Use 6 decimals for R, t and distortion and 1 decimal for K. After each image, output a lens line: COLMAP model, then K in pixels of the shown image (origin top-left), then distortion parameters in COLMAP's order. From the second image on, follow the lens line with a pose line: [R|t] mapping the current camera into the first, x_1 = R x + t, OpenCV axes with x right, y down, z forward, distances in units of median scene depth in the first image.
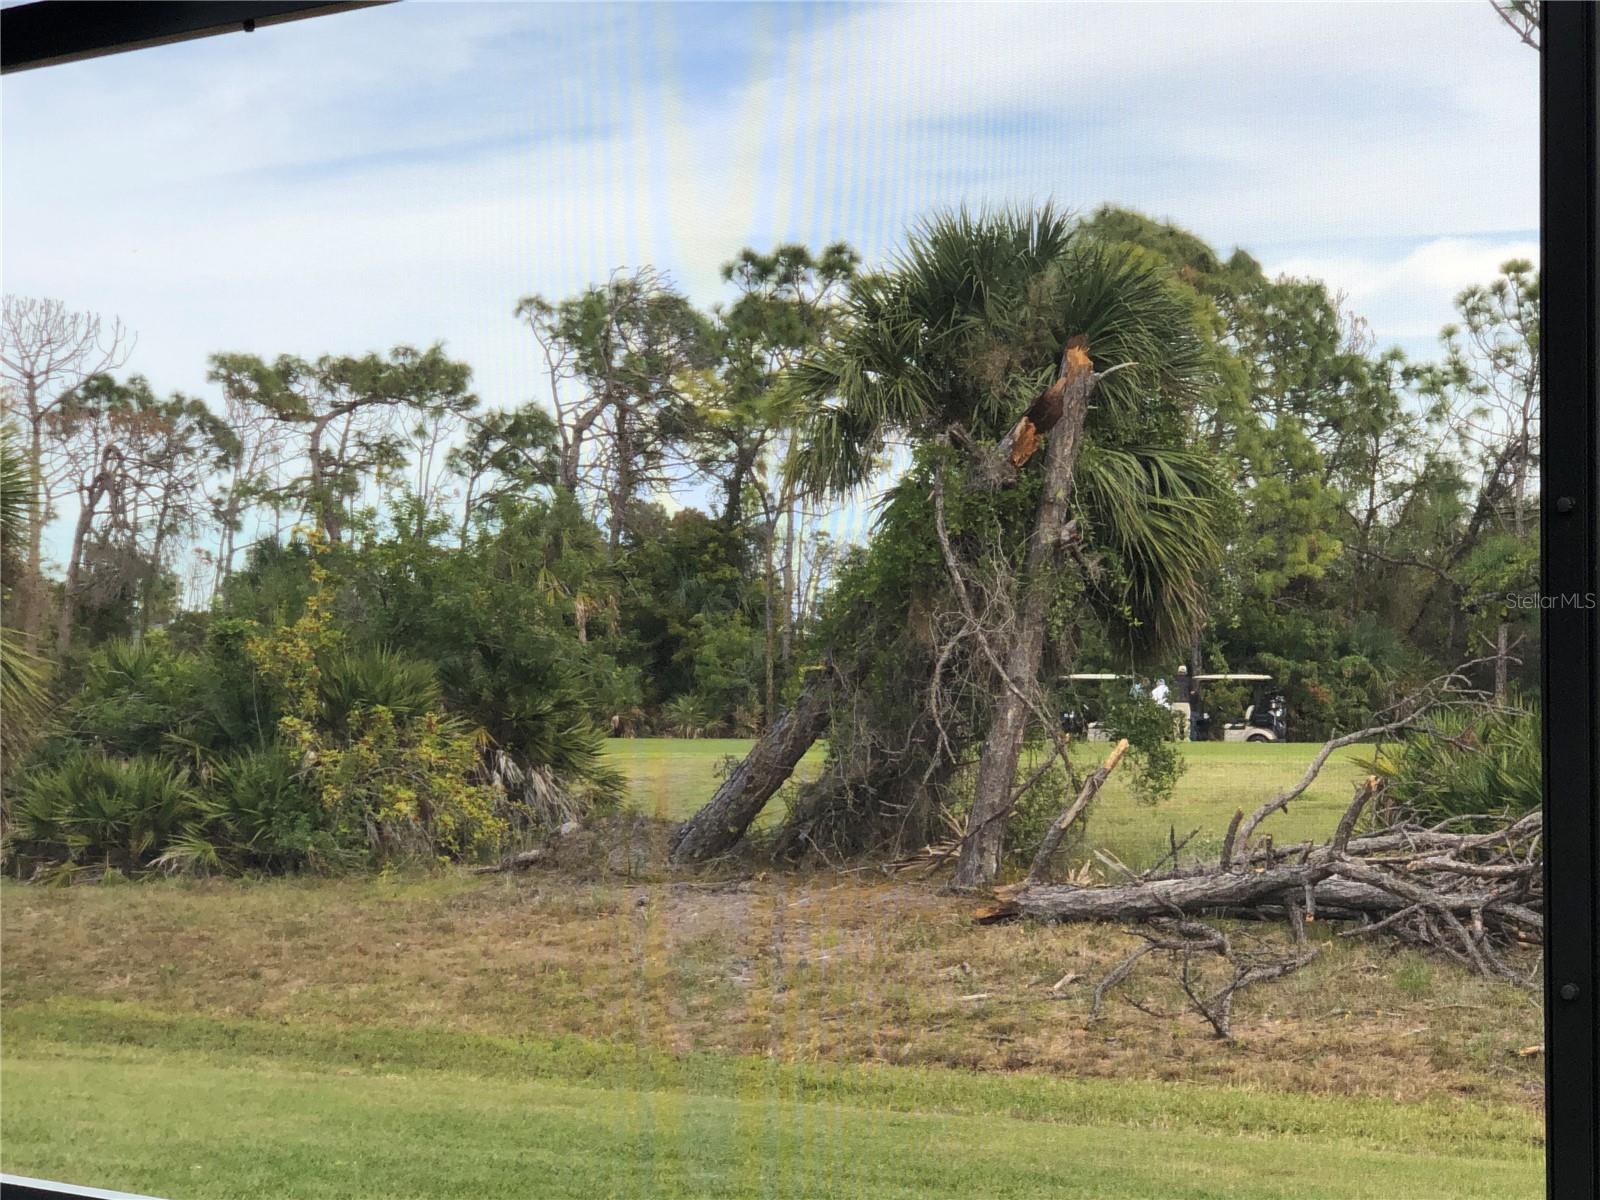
lens RADIAL K [[3344.7, 0, 800.0], [0, 3344.7, 600.0], [0, 0, 1]] dist [-0.016356, 0.309092]
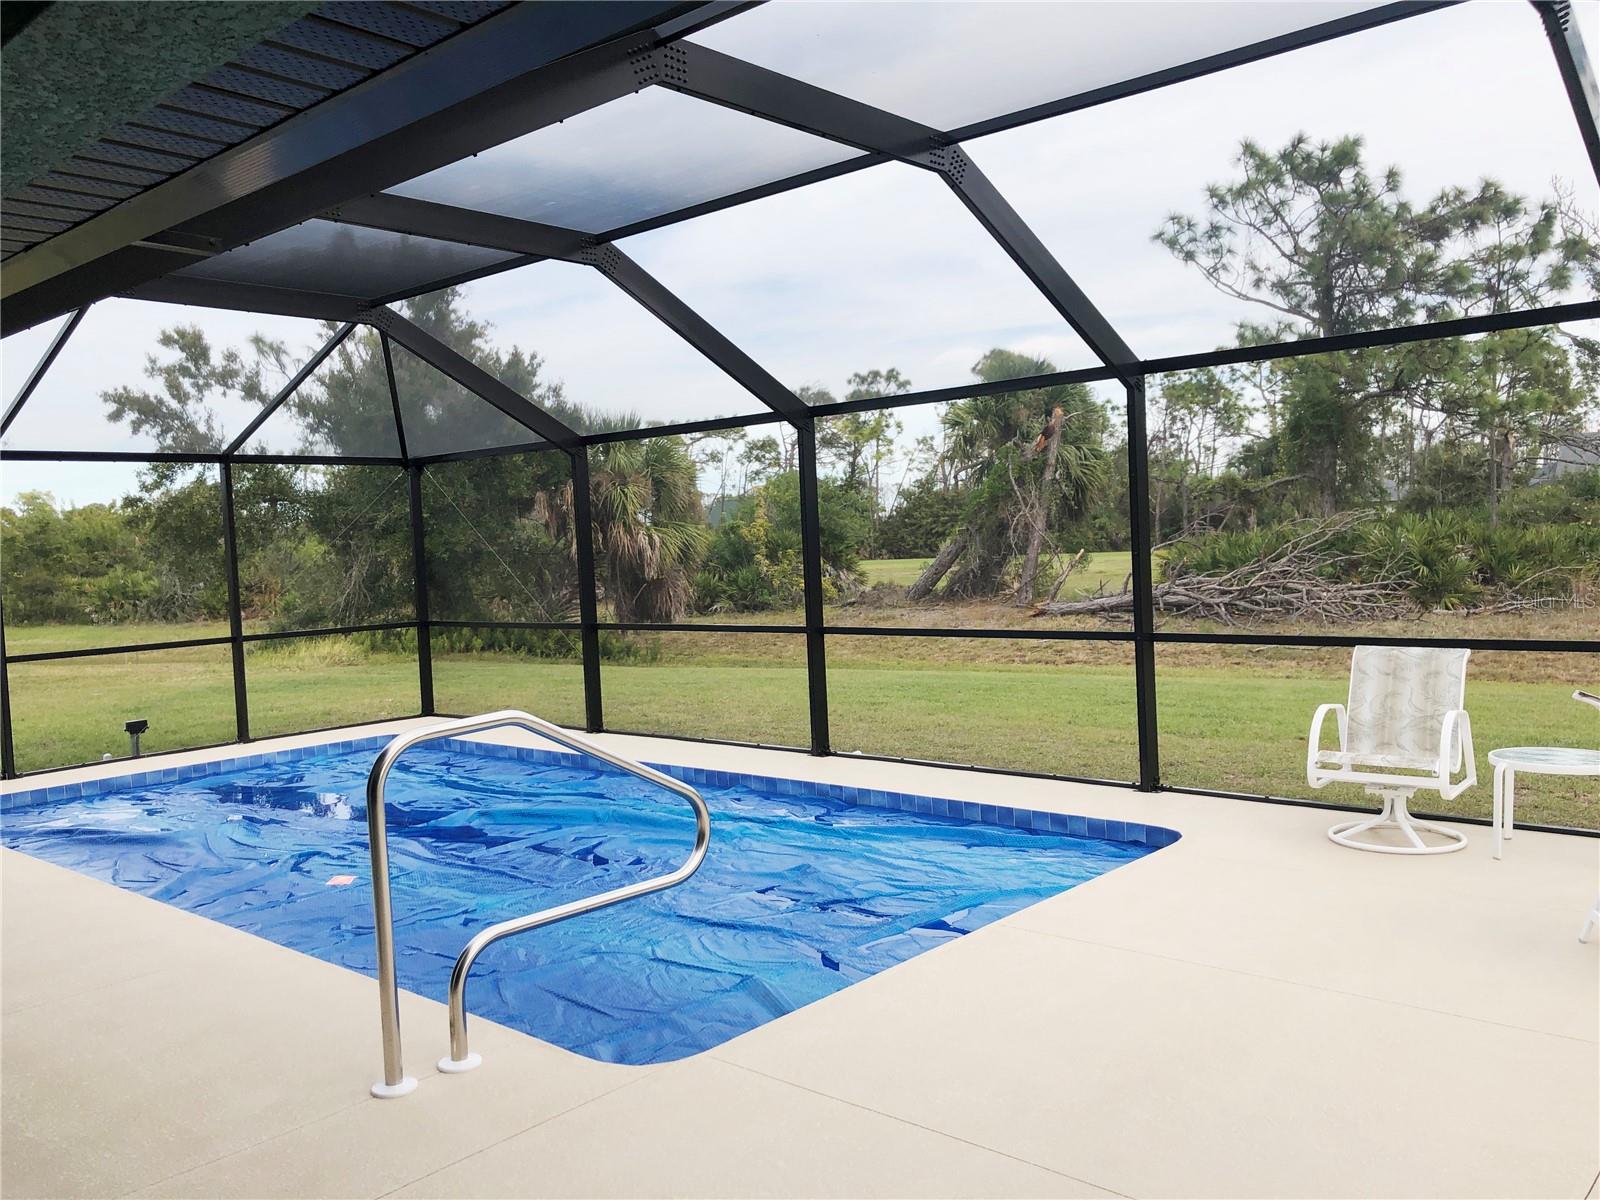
lens RADIAL K [[1304.0, 0, 800.0], [0, 1304.0, 600.0], [0, 0, 1]] dist [0.059637, -0.002624]
pose [[0.998325, -0.038731, -0.042978, -0.074229], [0.041632, 0.996761, 0.068801, -0.000604], [0.040174, -0.070475, 0.996704, -0.078712]]
